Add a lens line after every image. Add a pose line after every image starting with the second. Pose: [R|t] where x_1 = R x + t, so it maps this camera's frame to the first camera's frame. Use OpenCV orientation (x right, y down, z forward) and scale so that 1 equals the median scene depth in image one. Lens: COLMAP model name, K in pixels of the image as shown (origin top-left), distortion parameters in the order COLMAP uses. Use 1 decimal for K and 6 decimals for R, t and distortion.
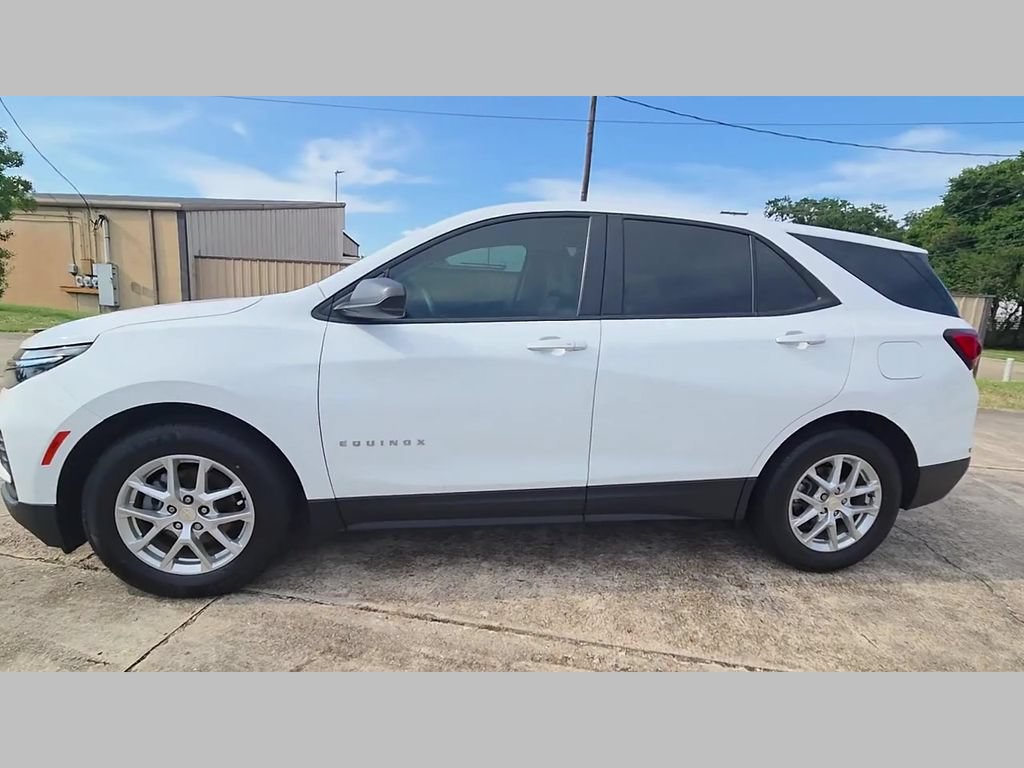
lens RADIAL K [[521.0, 0, 508.9], [0, 521.0, 389.0], [0, 0, 1]] dist [0.004637, -0.000339]
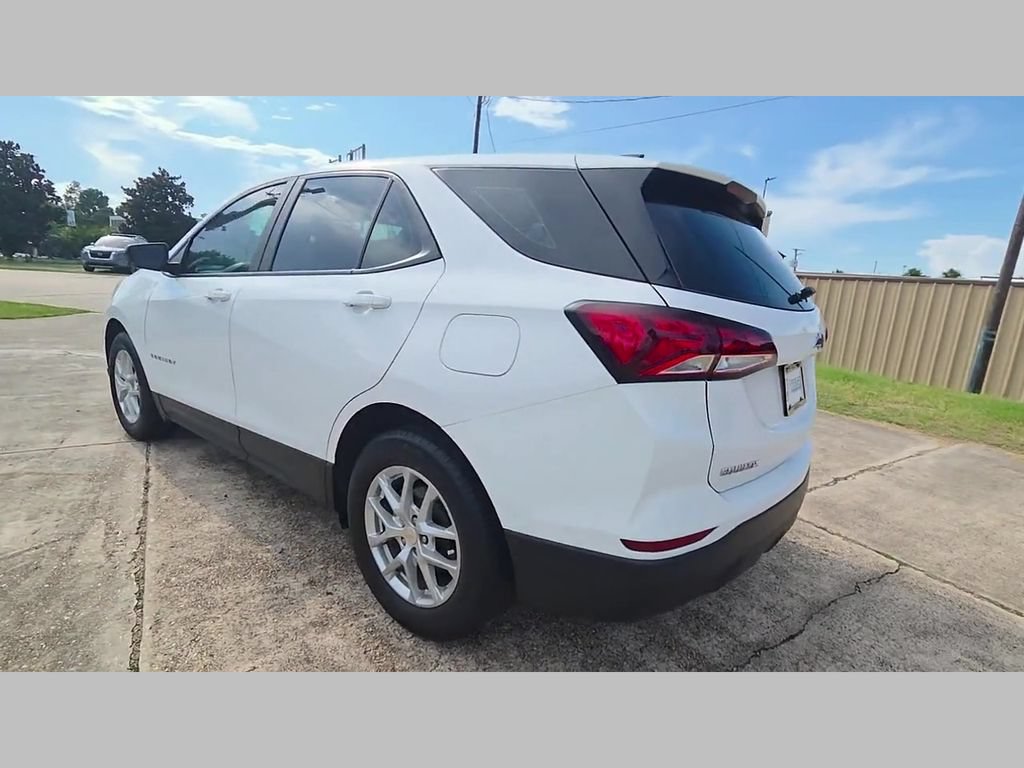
lens RADIAL K [[522.1, 0, 510.6], [0, 522.1, 386.8], [0, 0, 1]] dist [0.003878, -0.000151]
pose [[0.670574, 0.145076, -0.727519, 1.294062], [-0.170736, 0.984546, 0.038958, -0.036698], [0.721928, 0.098090, 0.684981, 0.626752]]
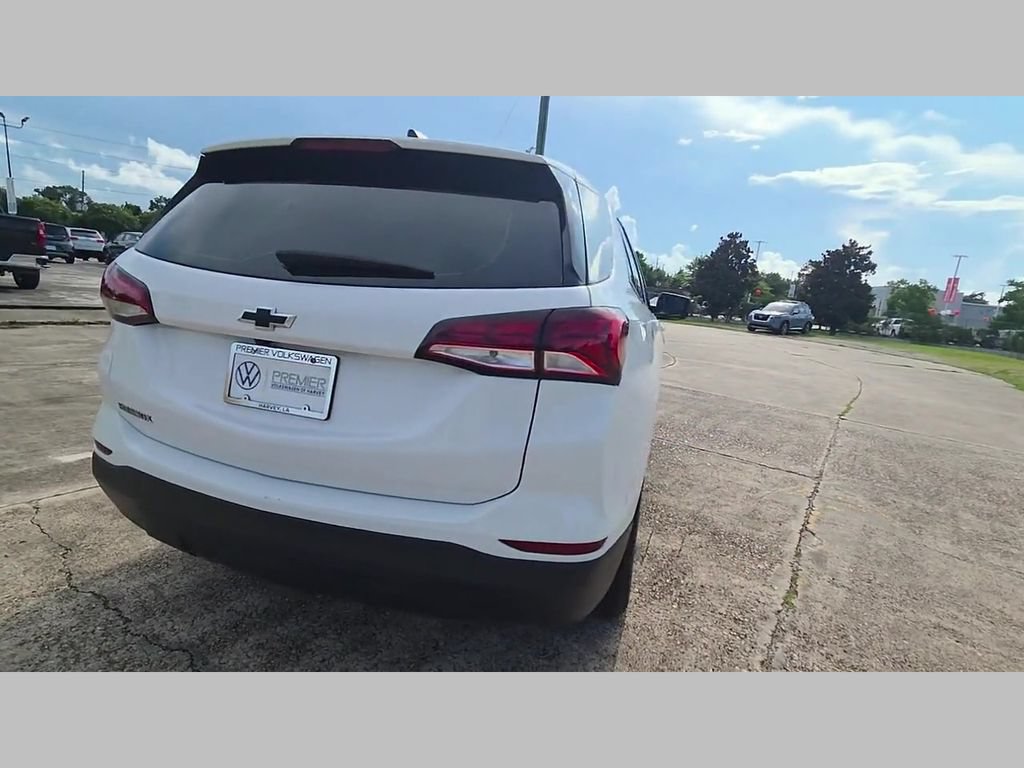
lens RADIAL K [[524.2, 0, 515.6], [0, 524.2, 391.5], [0, 0, 1]] dist [0.004510, 0.000950]
pose [[-0.420749, 0.082770, -0.903393, 1.431782], [-0.289048, 0.931696, 0.219985, -0.275947], [0.859896, 0.353682, -0.368086, 1.924027]]
